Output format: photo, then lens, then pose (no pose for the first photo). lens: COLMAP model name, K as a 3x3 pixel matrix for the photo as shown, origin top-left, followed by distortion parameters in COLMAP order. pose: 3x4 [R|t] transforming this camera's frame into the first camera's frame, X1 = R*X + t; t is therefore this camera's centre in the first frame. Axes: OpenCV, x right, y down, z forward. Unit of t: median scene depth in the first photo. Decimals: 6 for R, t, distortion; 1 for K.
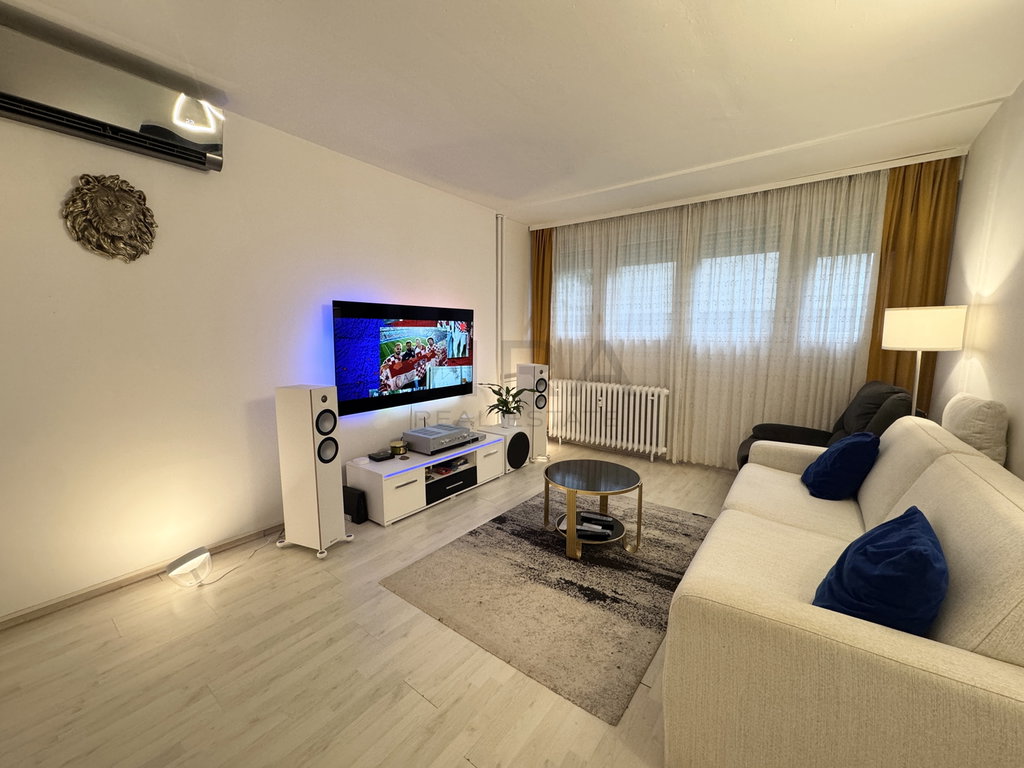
lens RADIAL K [[410.1, 0, 510.4], [0, 410.1, 383.8], [0, 0, 1]] dist [-0.002742, 0.000631]
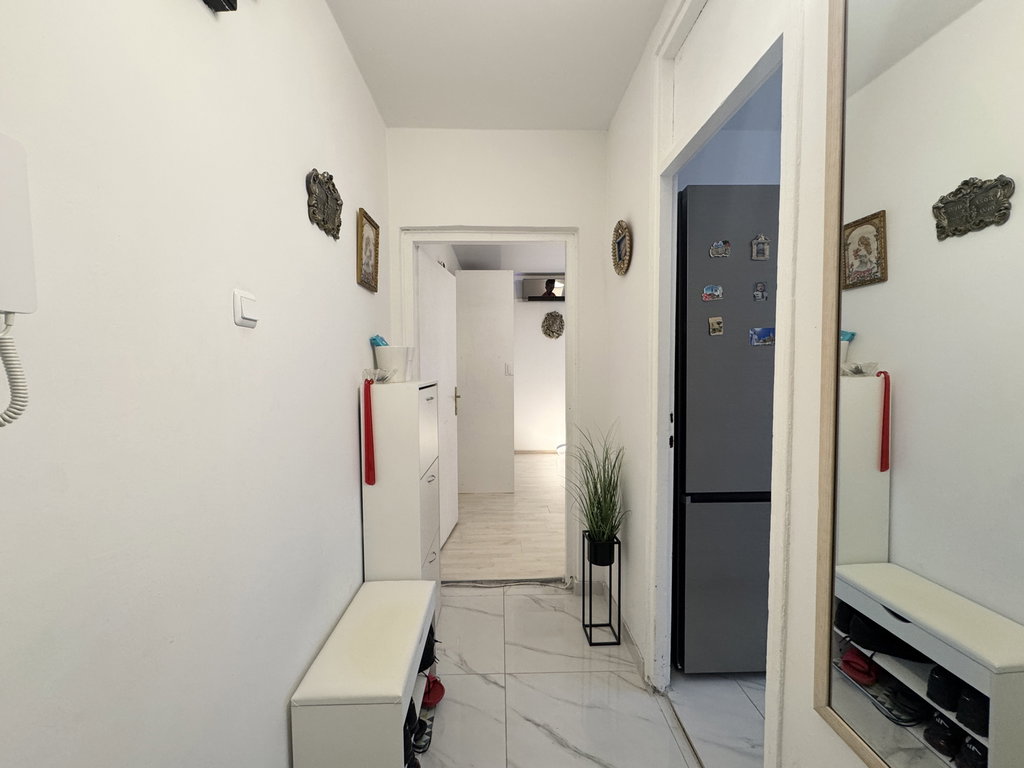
lens RADIAL K [[410.1, 0, 513.3], [0, 410.1, 380.7], [0, 0, 1]] dist [-0.002742, 0.000631]
pose [[0.634917, 0.025159, -0.772170, 0.668460], [-0.091146, 0.994929, -0.042528, 0.086787], [0.767185, 0.097382, 0.633991, -0.621220]]
